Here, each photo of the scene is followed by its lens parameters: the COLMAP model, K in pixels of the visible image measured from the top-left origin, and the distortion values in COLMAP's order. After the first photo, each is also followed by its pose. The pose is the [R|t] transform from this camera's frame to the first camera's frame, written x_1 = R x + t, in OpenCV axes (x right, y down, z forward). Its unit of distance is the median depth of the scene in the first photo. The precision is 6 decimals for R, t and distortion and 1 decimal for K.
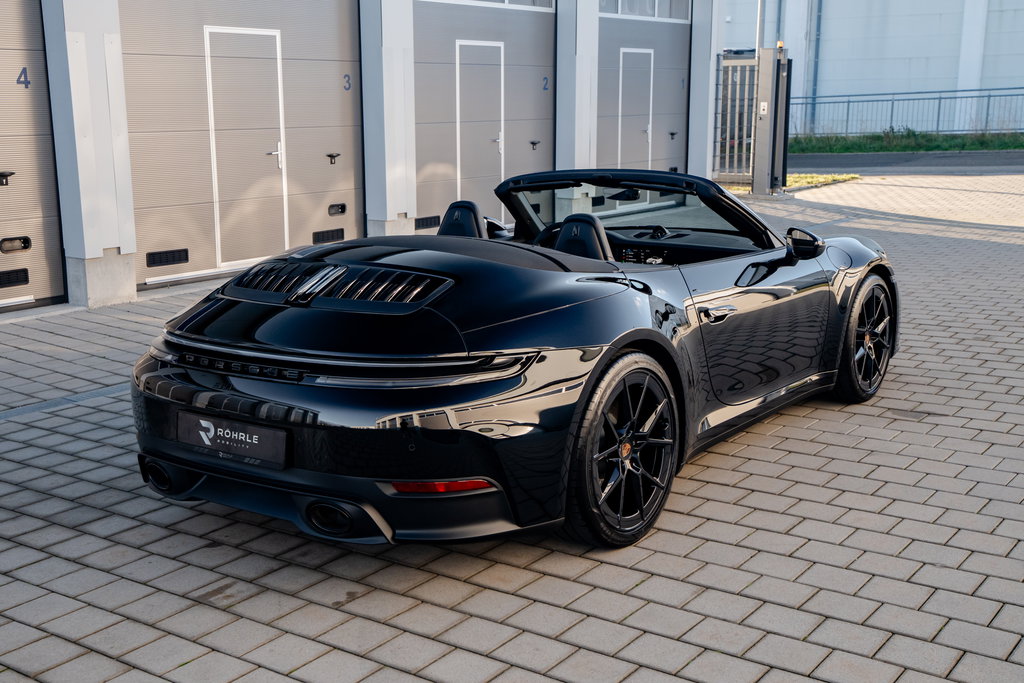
lens RADIAL K [[1194.2, 0, 512.0], [0, 1194.2, 341.5], [0, 0, 1]] dist [0.070783, 0.018972]
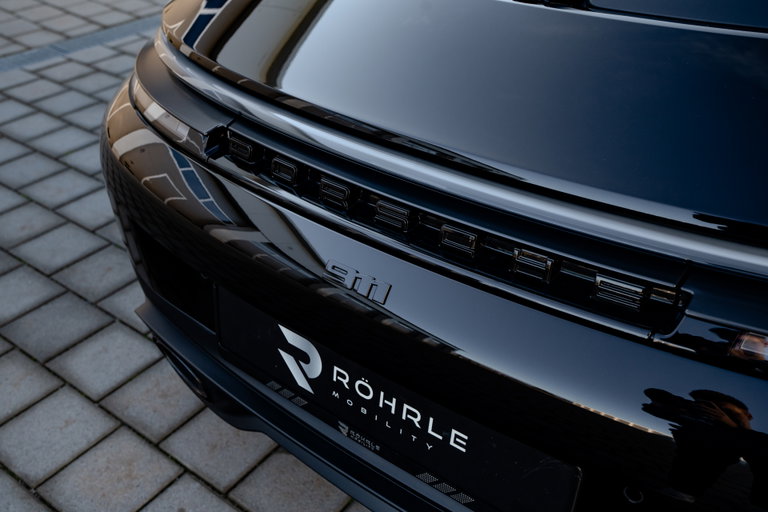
lens RADIAL K [[820.5, 0, 384.0], [0, 820.5, 256.0], [0, 0, 1]] dist [0.065114, -0.000948]
pose [[0.998442, 0.026765, -0.048956, -0.090157], [-0.006395, 0.926543, 0.376135, -0.020474], [0.055427, -0.375236, 0.925271, 0.323768]]
